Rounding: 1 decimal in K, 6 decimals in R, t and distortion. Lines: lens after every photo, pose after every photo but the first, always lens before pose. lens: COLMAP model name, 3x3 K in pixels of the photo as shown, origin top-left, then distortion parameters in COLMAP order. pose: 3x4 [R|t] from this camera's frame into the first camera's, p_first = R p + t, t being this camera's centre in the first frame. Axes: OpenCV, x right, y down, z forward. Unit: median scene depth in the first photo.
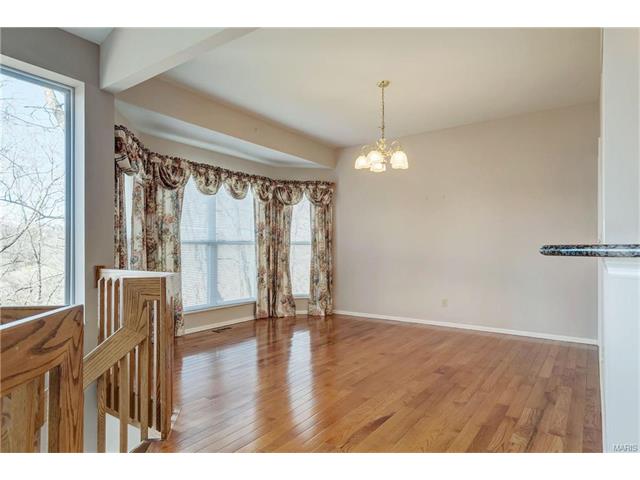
lens RADIAL K [[389.2, 0, 319.0], [0, 389.2, 243.1], [0, 0, 1]] dist [-0.005364, -0.000879]
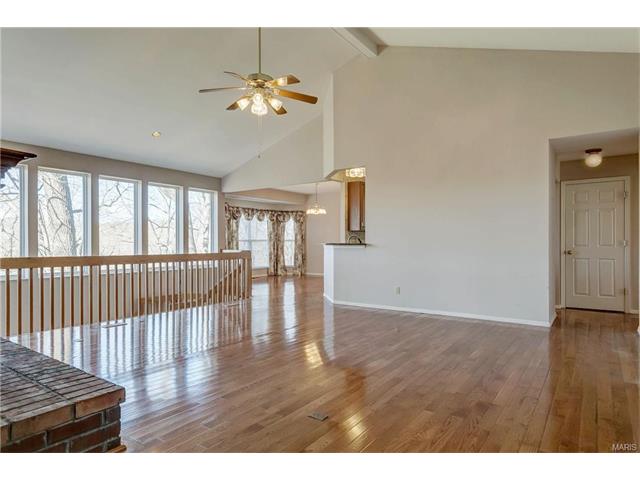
lens RADIAL K [[389.2, 0, 321.1], [0, 389.2, 239.9], [0, 0, 1]] dist [-0.005364, -0.000879]
pose [[0.999990, -0.000947, 0.004358, 0.118950], [0.000923, 0.999984, 0.005595, -0.015608], [-0.004363, -0.005591, 0.999975, -1.135443]]
